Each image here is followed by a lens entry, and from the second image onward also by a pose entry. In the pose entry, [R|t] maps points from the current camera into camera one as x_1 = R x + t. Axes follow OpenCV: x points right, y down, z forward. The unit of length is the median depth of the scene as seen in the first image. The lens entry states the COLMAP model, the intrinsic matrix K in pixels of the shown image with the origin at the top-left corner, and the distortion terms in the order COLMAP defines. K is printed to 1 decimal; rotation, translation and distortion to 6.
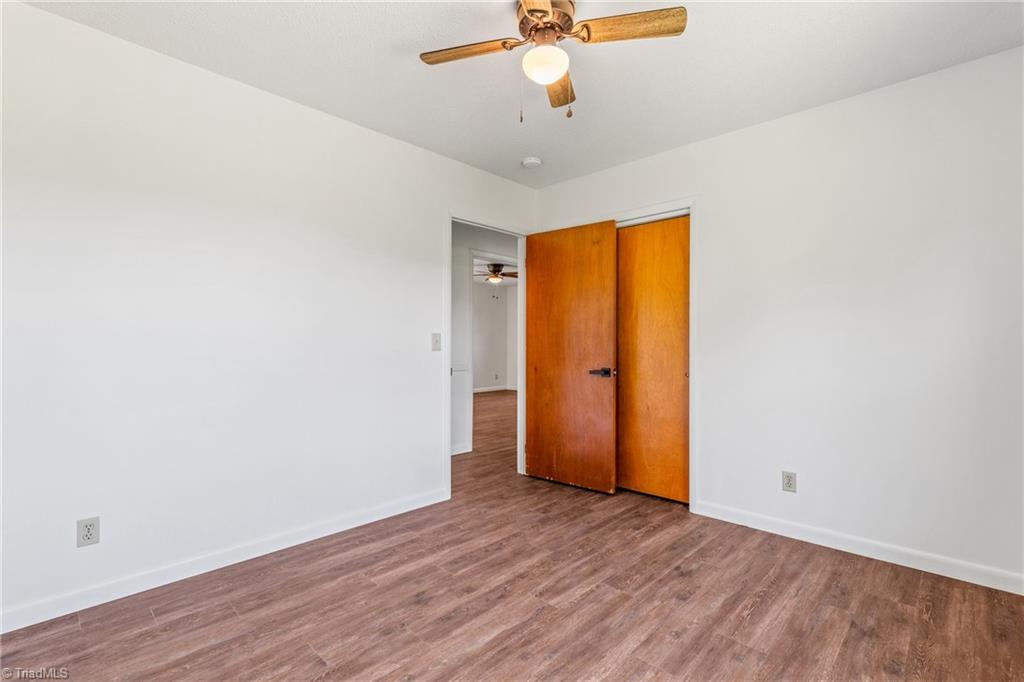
lens RADIAL K [[469.4, 0, 511.0], [0, 469.4, 343.0], [0, 0, 1]] dist [0.000314, -0.000703]
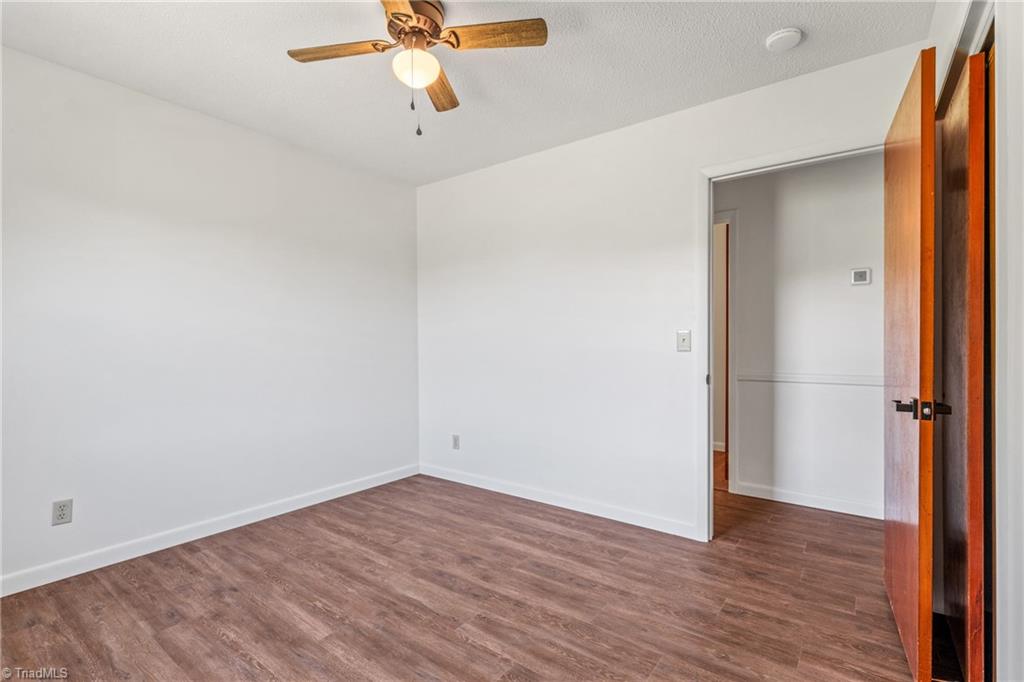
lens RADIAL K [[469.4, 0, 511.3], [0, 469.4, 341.4], [0, 0, 1]] dist [0.000314, -0.000703]
pose [[0.123317, -0.003989, -0.992359, 1.032899], [0.002568, 0.999990, -0.003700, -0.000510], [0.992364, -0.002093, 0.123326, 0.993978]]
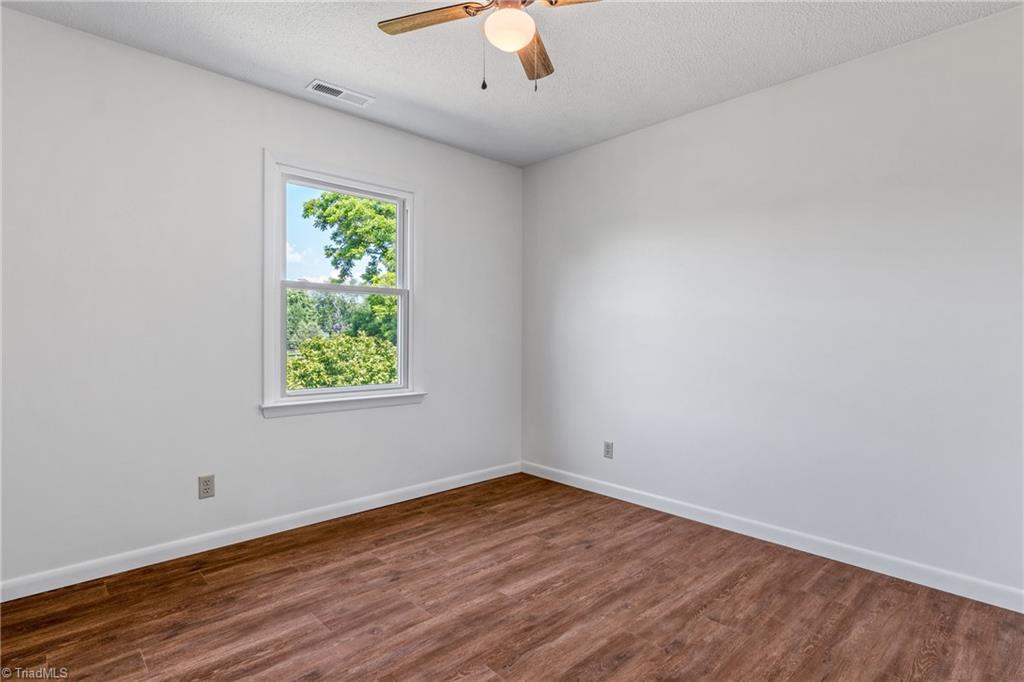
lens RADIAL K [[518.2, 0, 512.9], [0, 518.2, 338.3], [0, 0, 1]] dist [0.004410, -0.004522]
pose [[-0.999099, -0.005780, 0.042042, 0.021010], [-0.005260, 0.999908, 0.012469, 0.000106], [-0.042110, 0.012236, -0.999038, 1.863359]]
